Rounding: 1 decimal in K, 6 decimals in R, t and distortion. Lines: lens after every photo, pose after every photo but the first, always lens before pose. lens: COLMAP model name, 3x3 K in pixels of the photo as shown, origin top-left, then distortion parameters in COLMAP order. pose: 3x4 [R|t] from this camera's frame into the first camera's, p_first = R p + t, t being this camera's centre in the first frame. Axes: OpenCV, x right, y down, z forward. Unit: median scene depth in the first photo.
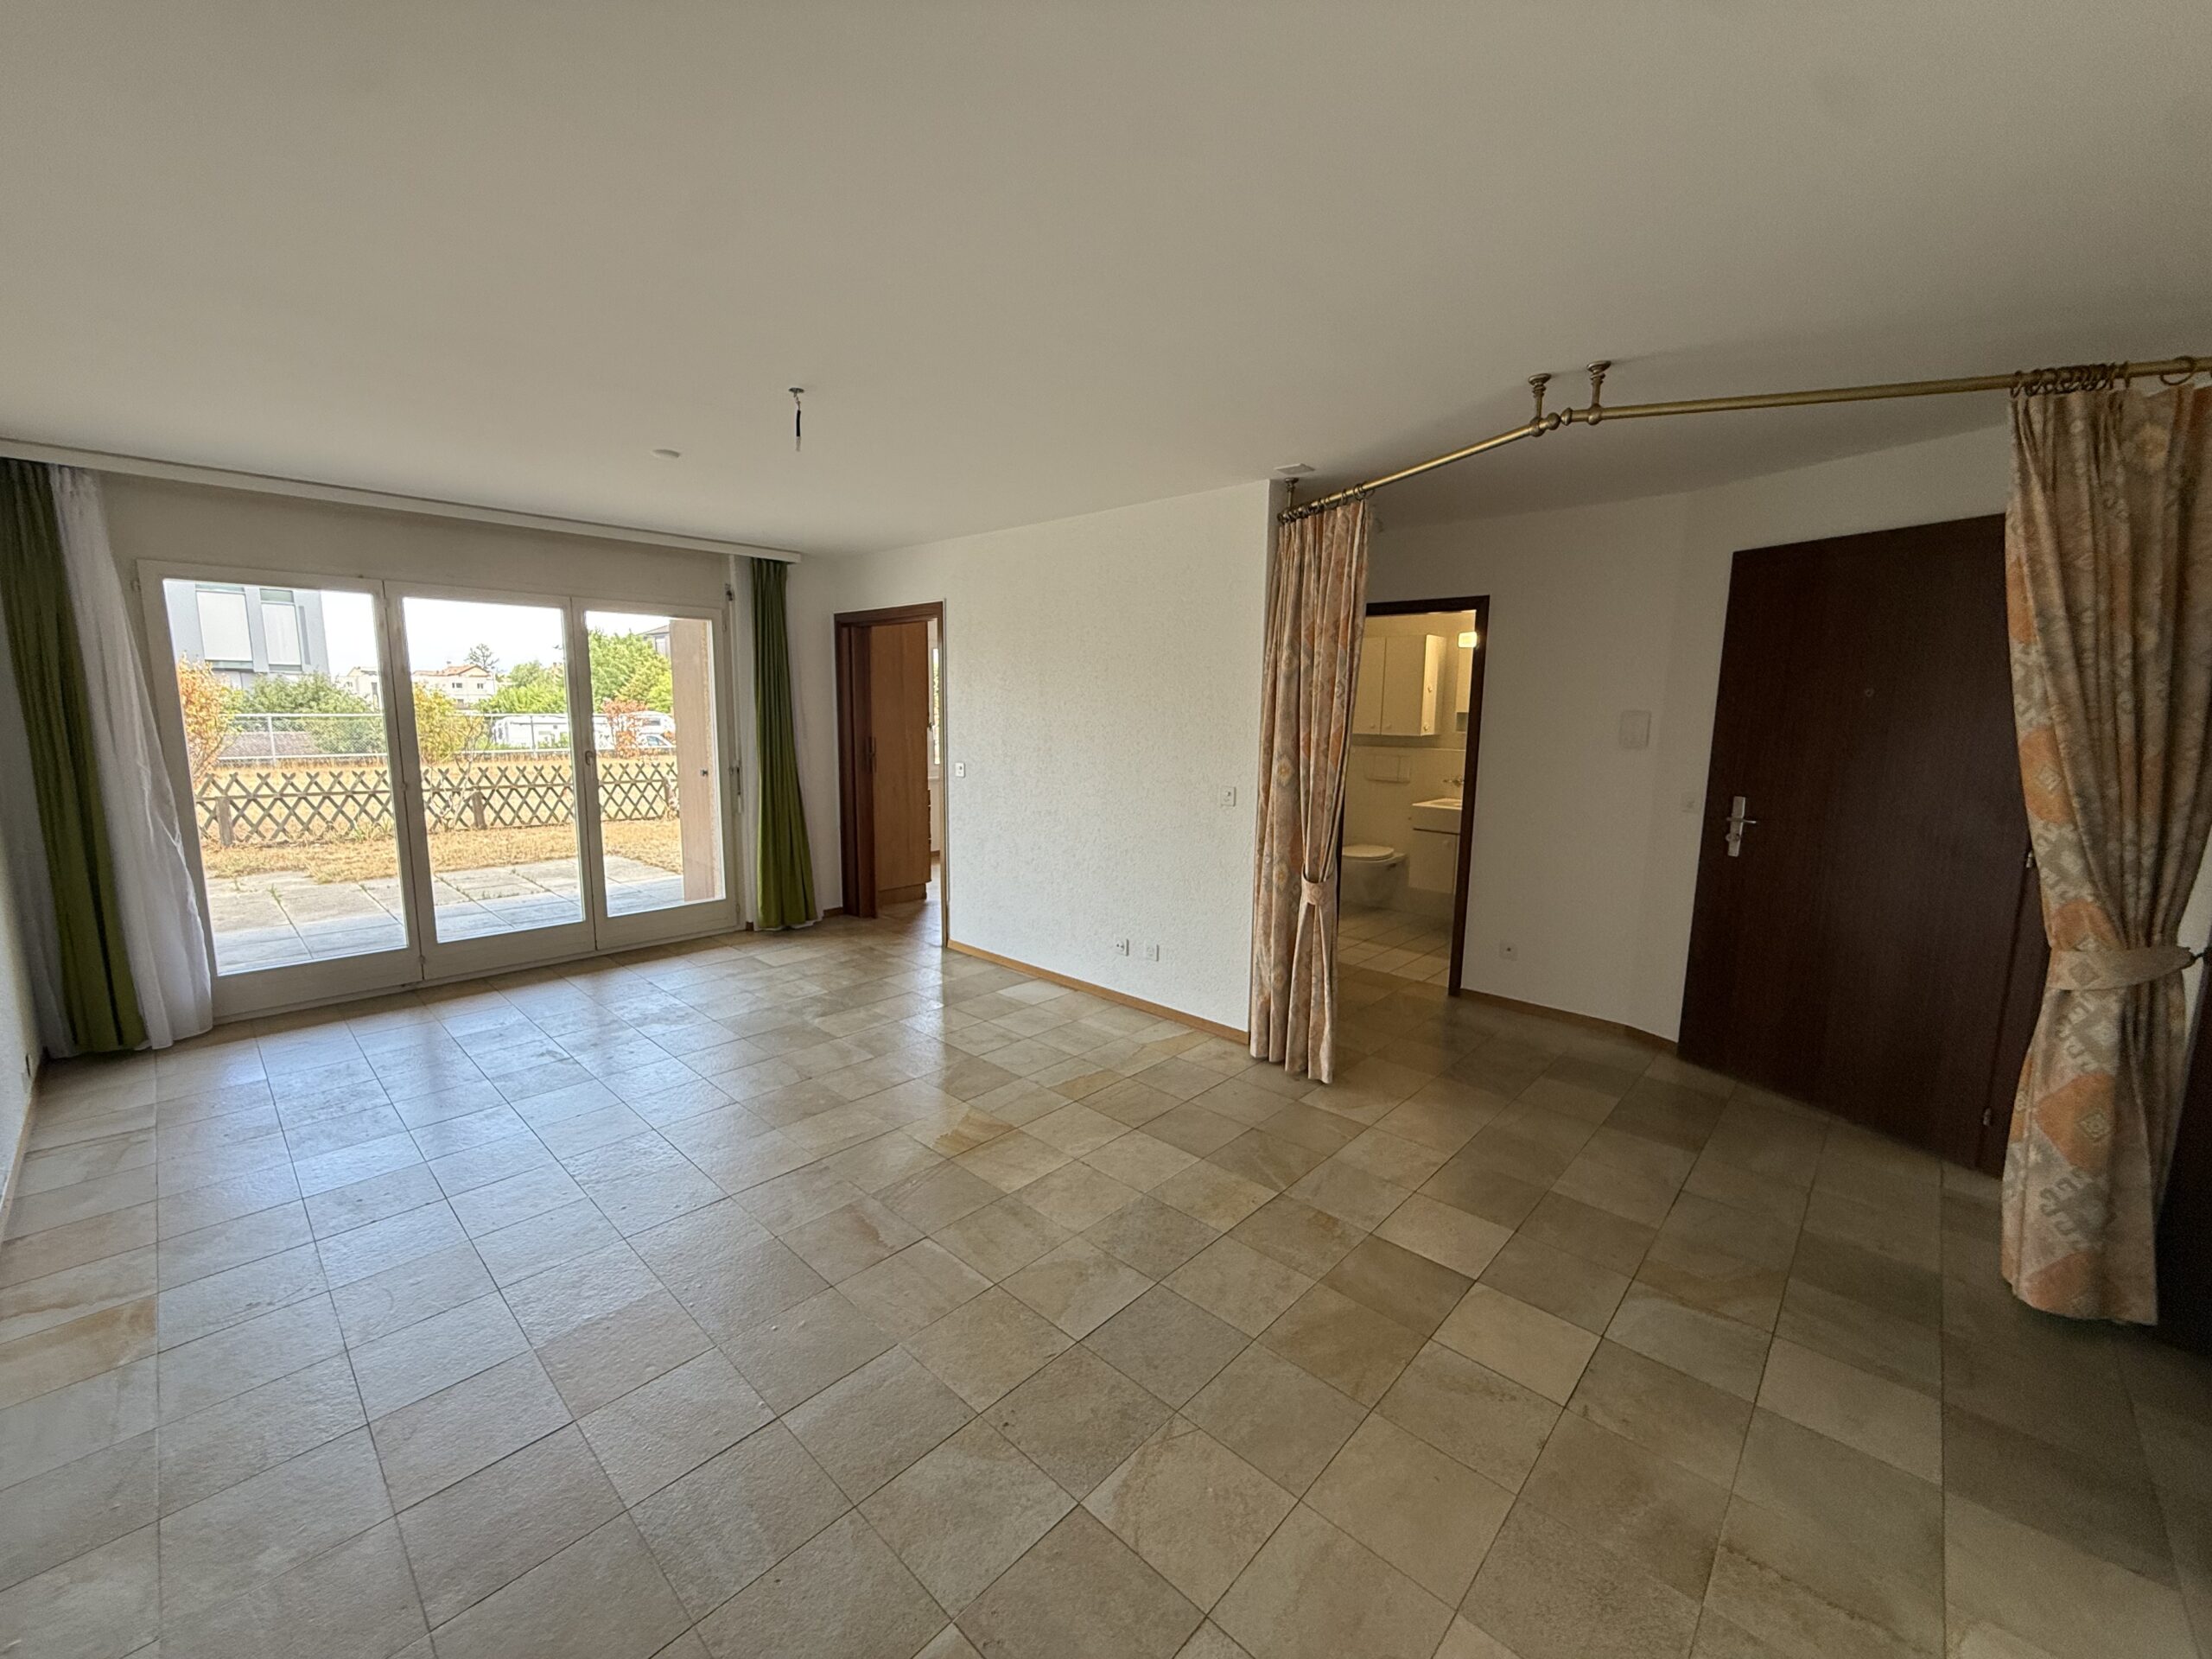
lens RADIAL K [[874.6, 0, 1114.3], [0, 874.6, 821.8], [0, 0, 1]] dist [-0.002408, 0.000231]
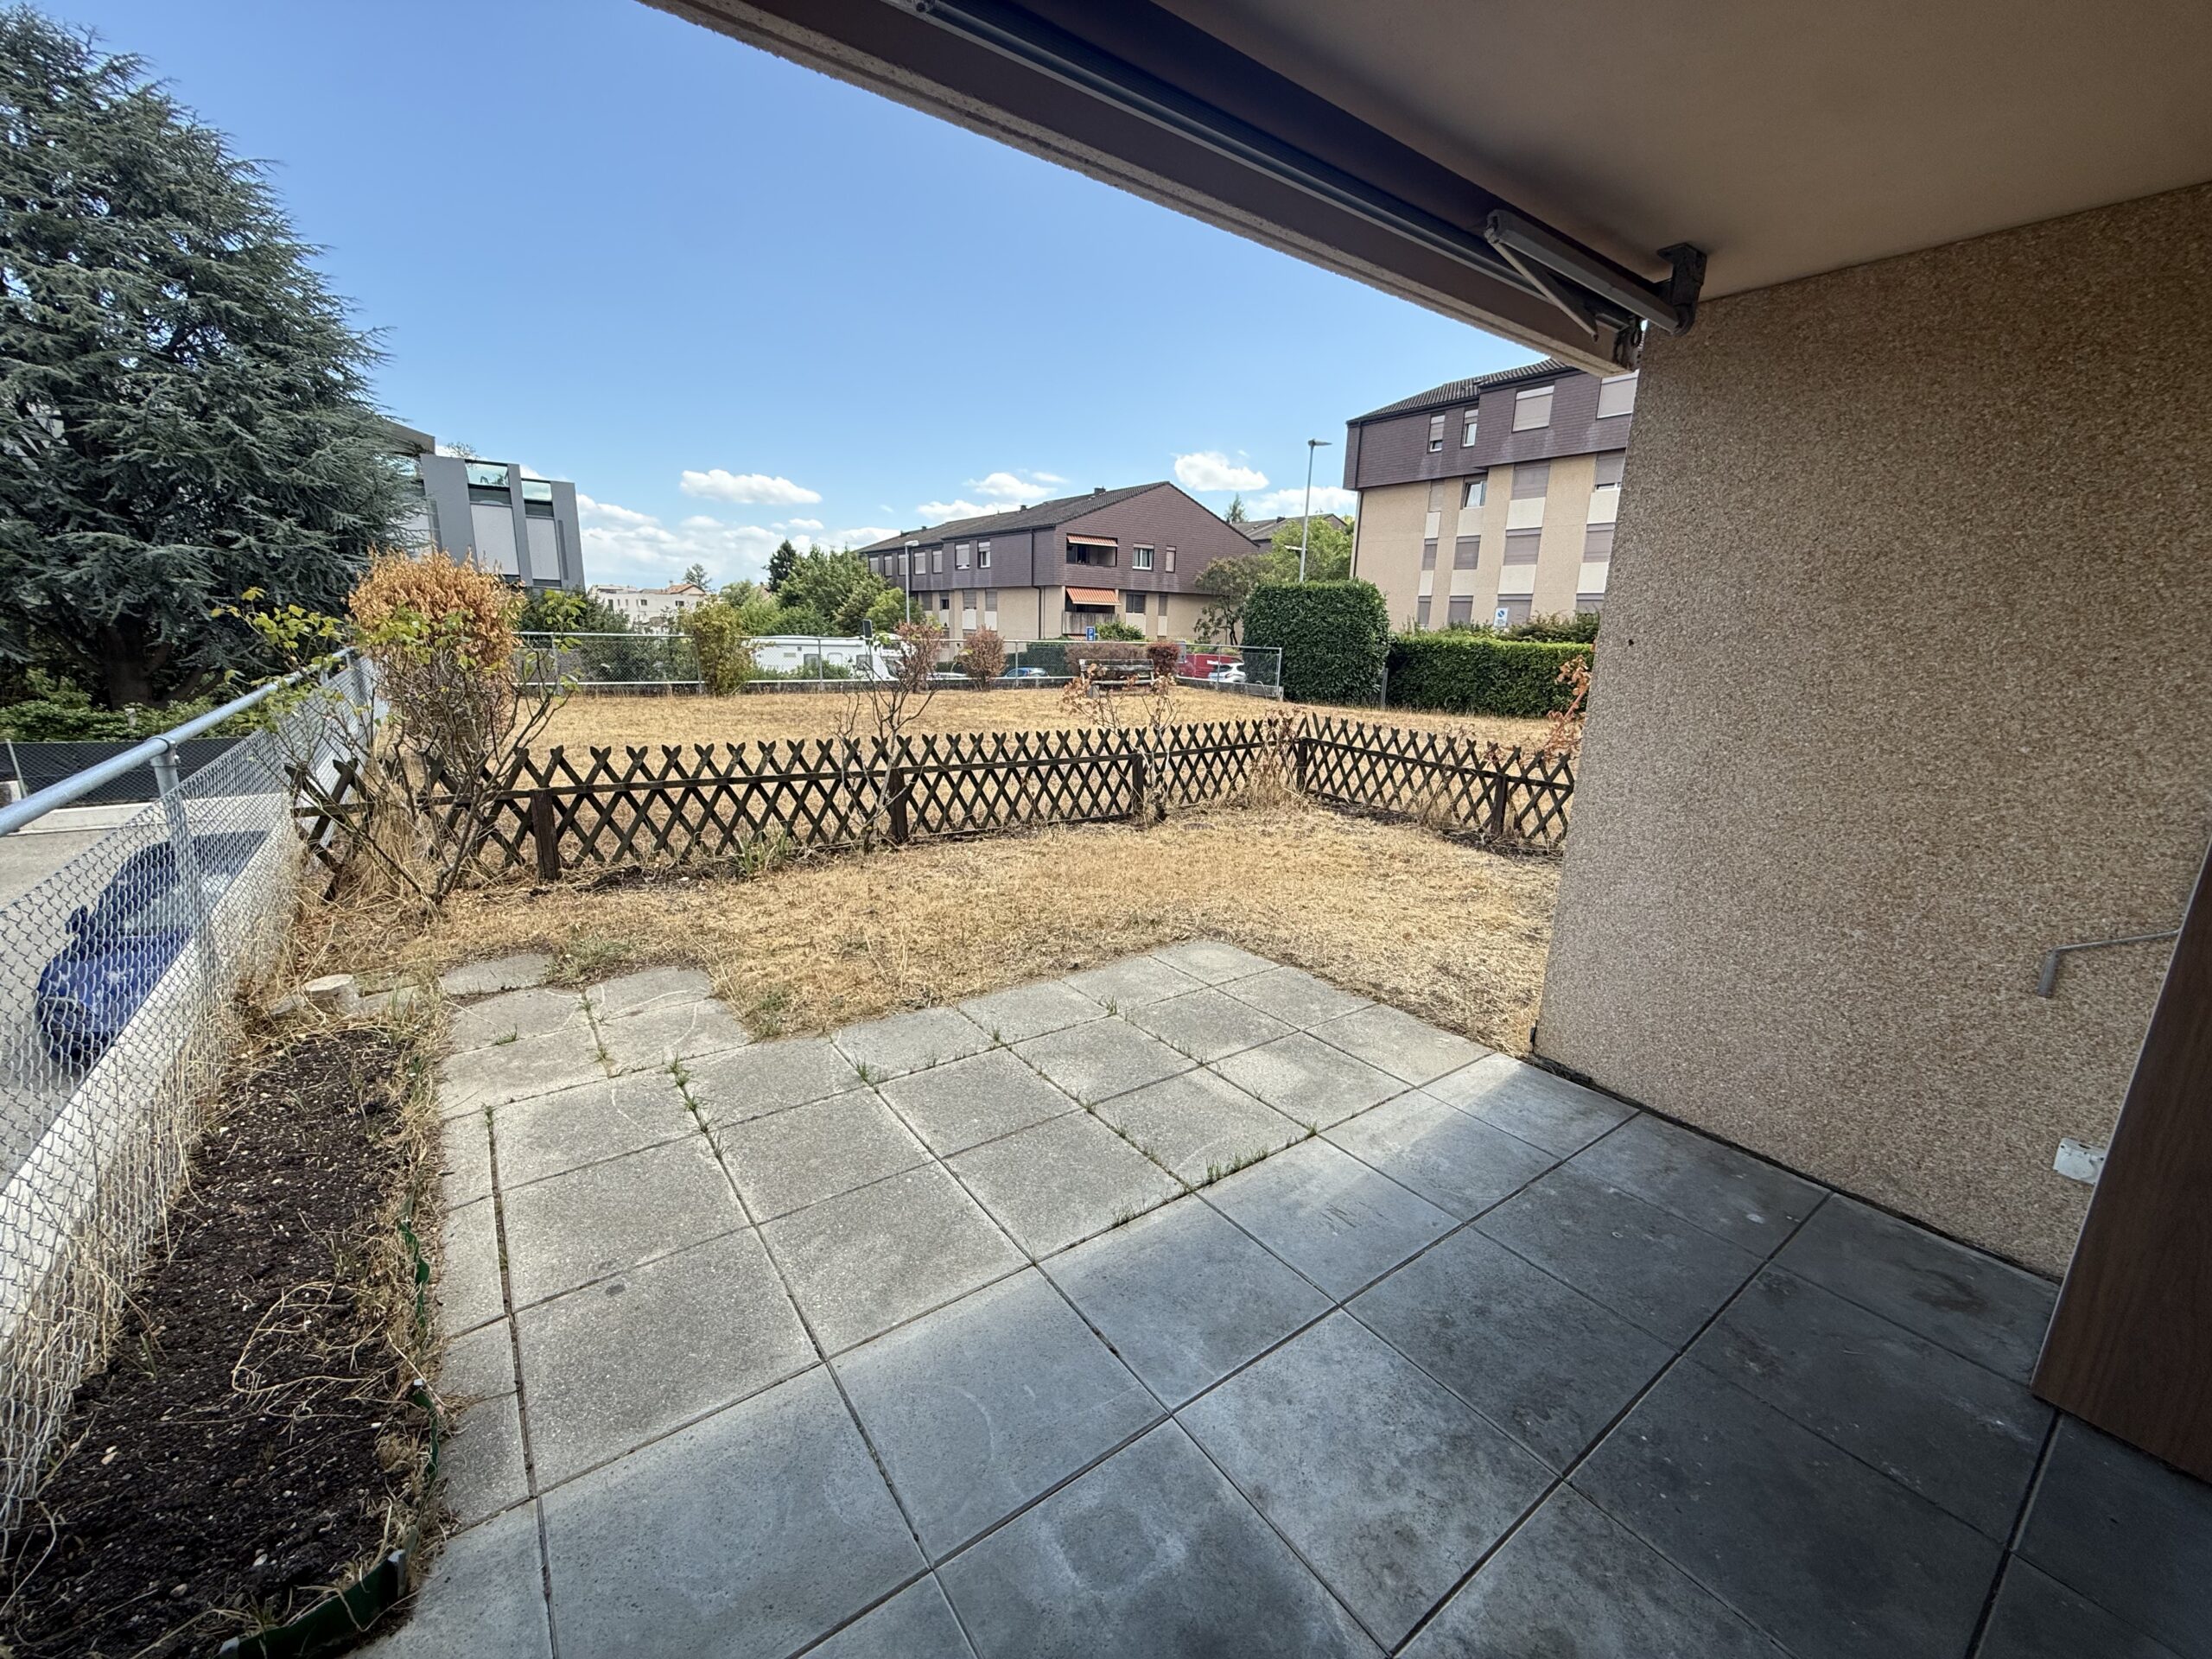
lens RADIAL K [[874.6, 0, 1104.3], [0, 874.6, 837.8], [0, 0, 1]] dist [-0.002408, 0.000231]
pose [[0.980666, 0.063216, -0.185196, -0.531818], [-0.044711, 0.993733, 0.102449, -0.067839], [0.190511, -0.092189, 0.977347, 0.490774]]
